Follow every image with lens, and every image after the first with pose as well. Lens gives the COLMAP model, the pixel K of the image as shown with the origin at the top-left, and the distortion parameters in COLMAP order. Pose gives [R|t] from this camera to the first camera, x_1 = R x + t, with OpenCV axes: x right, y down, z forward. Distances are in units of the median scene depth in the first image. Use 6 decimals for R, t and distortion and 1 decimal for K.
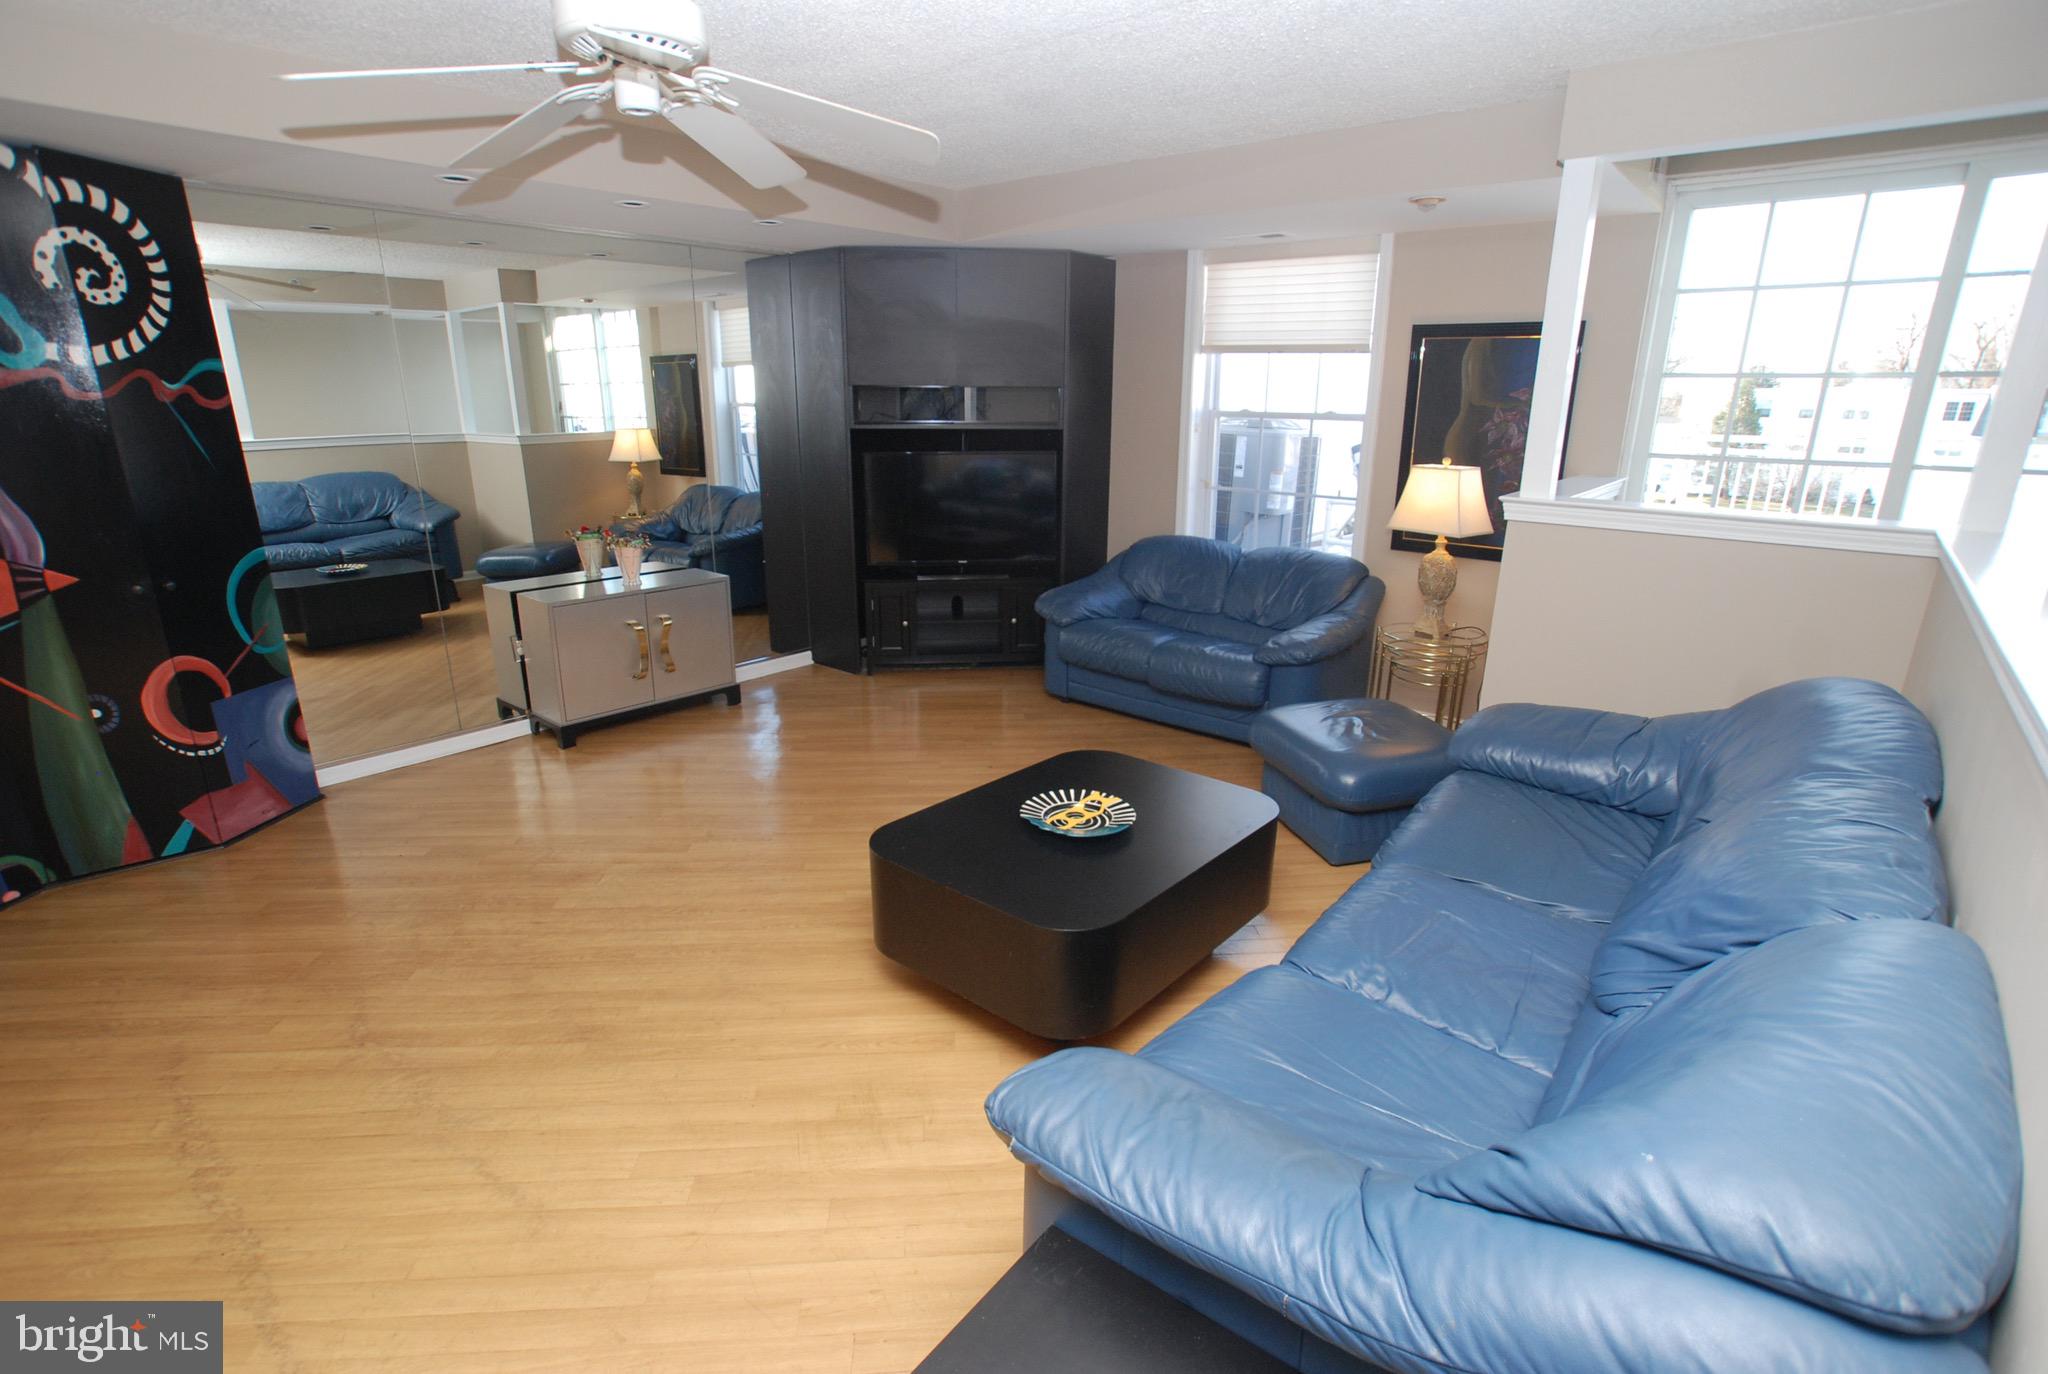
lens RADIAL K [[976.5, 0, 1024.0], [0, 976.5, 687.0], [0, 0, 1]] dist [-0.067336, 0.028294]
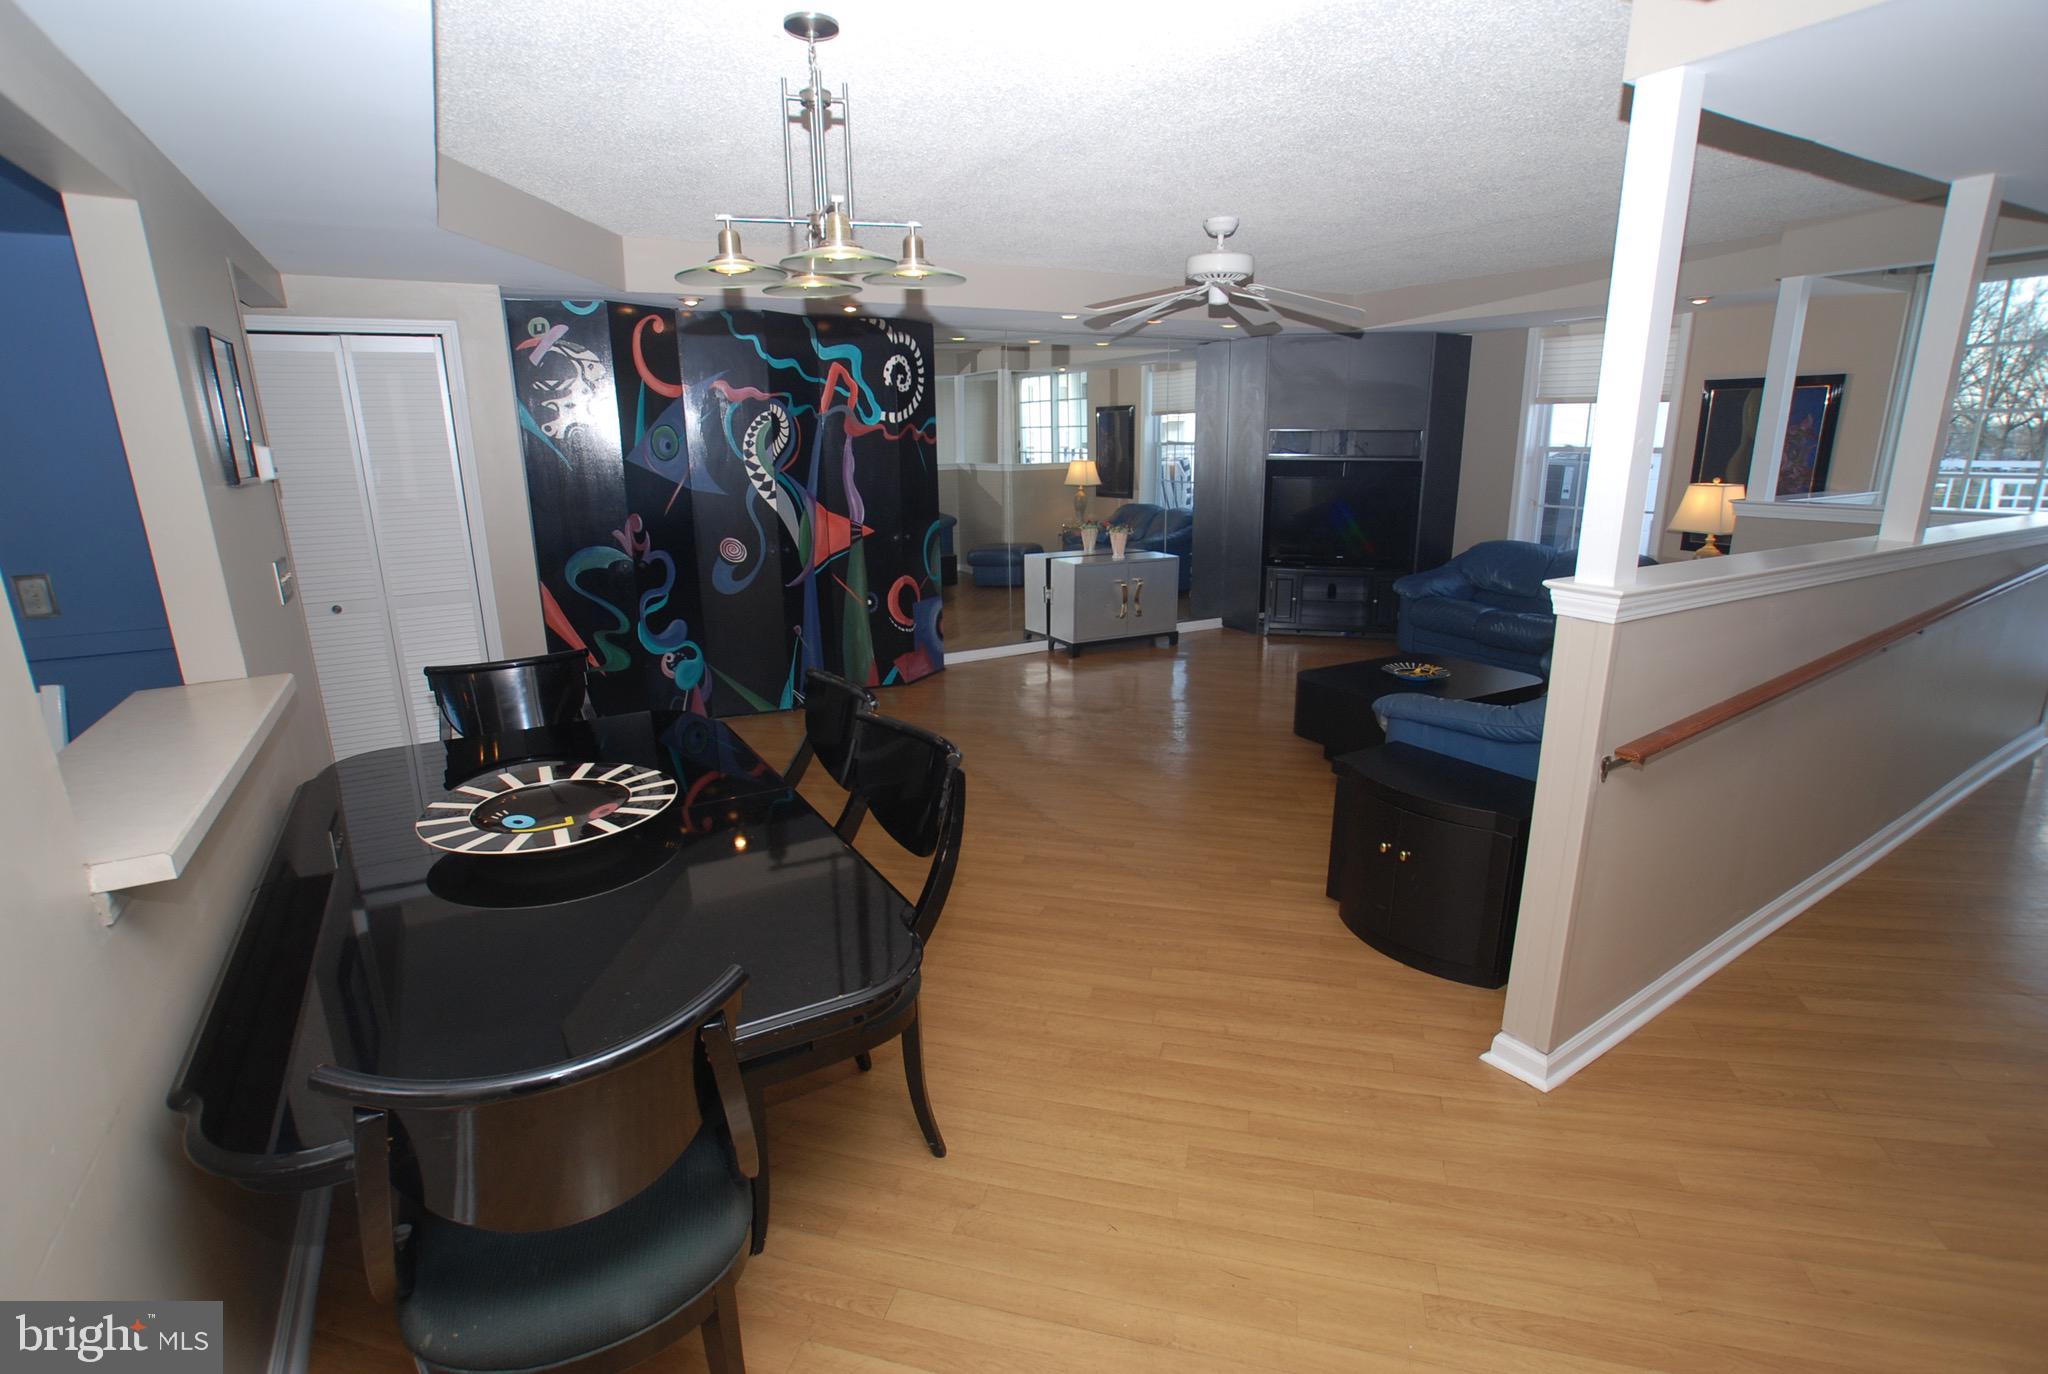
lens RADIAL K [[976.5, 0, 1024.0], [0, 976.5, 687.0], [0, 0, 1]] dist [-0.067336, 0.028294]
pose [[0.940951, 0.068985, -0.331440, -0.016282], [-0.081617, 0.996367, -0.024329, 0.136130], [0.328557, 0.049943, 0.943163, -0.461261]]
